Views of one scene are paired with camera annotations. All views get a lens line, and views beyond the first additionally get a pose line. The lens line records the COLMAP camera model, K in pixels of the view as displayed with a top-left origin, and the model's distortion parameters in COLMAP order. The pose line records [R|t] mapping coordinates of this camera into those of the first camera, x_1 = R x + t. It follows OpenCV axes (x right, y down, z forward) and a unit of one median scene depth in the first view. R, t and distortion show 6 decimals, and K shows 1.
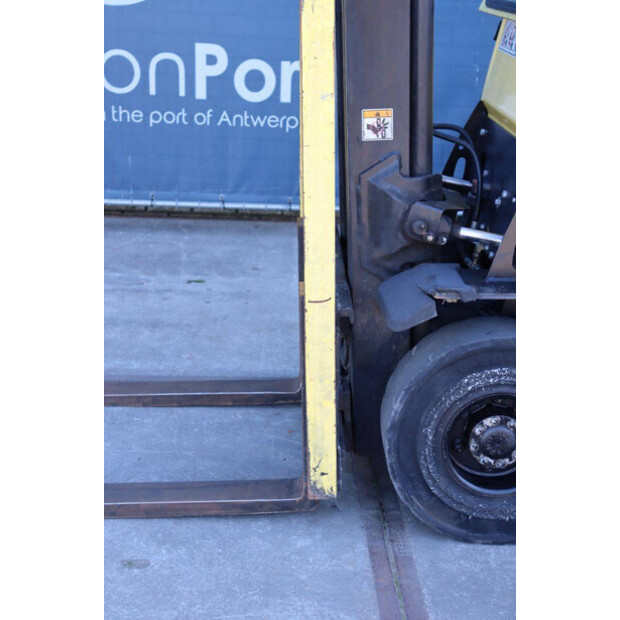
lens RADIAL K [[1034.3, 0, 310.0], [0, 1034.3, 310.0], [0, 0, 1]] dist [0.167967, 0.010005]
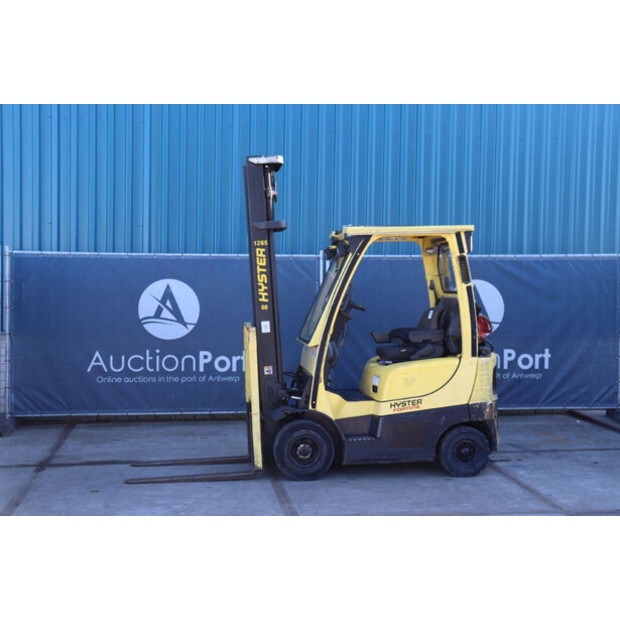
lens RADIAL K [[821.8, 0, 308.2], [0, 821.8, 296.5], [0, 0, 1]] dist [0.023942, 0.058656]
pose [[0.993630, -0.033000, 0.107751, -0.060507], [0.063927, 0.952485, -0.297800, 0.269612], [-0.092804, 0.302792, 0.948528, -1.119269]]
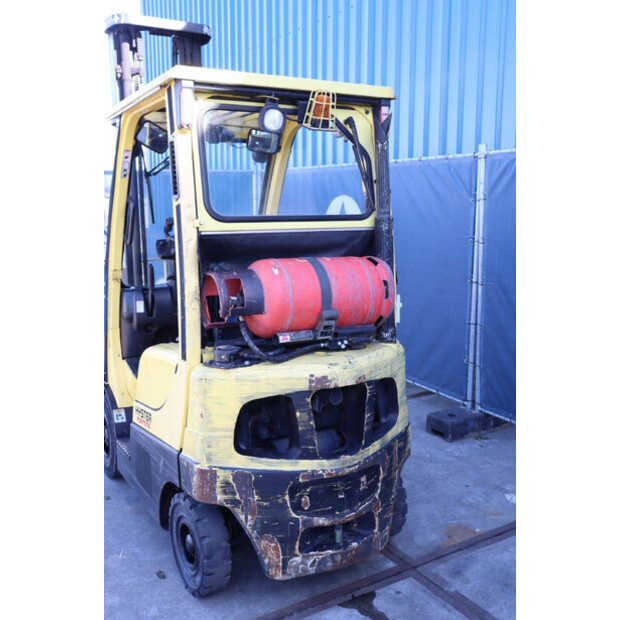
lens RADIAL K [[662.1, 0, 310.0], [0, 662.1, 310.0], [0, 0, 1]] dist [-0.051702, 0.033519]
pose [[0.486223, 0.108114, -0.867121, 1.067049], [-0.262862, 0.964452, -0.027146, -0.160077], [0.833361, 0.241132, 0.497357, 0.286373]]
